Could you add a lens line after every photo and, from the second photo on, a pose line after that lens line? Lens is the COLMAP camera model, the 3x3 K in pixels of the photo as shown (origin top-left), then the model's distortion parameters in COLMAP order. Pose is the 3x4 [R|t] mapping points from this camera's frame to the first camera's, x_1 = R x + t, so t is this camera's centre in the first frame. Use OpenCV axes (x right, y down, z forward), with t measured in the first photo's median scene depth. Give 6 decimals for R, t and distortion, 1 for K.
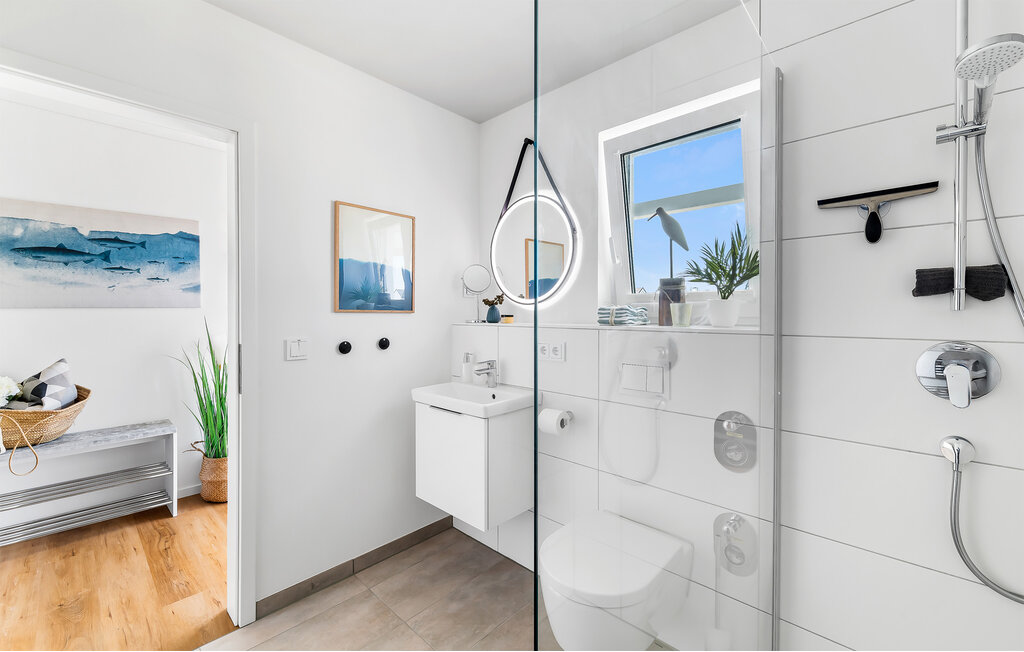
lens RADIAL K [[406.6, 0, 485.0], [0, 406.6, 318.1], [0, 0, 1]] dist [0.008528, -0.001772]
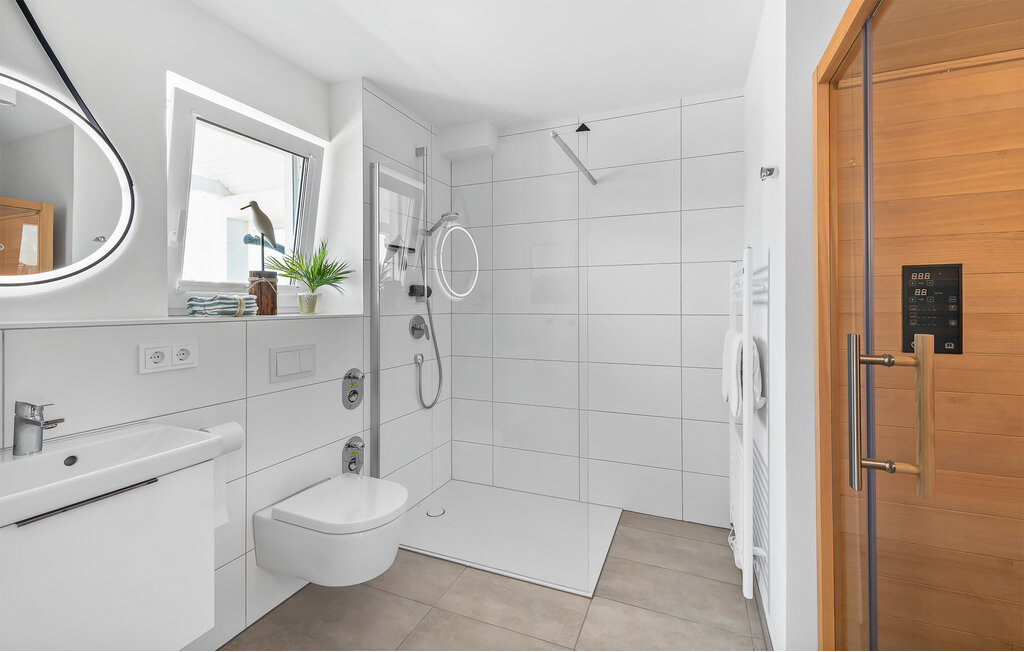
lens RADIAL K [[406.6, 0, 519.8], [0, 406.6, 302.8], [0, 0, 1]] dist [0.008528, -0.001772]
pose [[-0.347141, 0.010269, 0.937757, -0.809586], [0.011206, 0.999914, -0.006802, 0.000502], [-0.937746, 0.008148, -0.347227, 0.766248]]
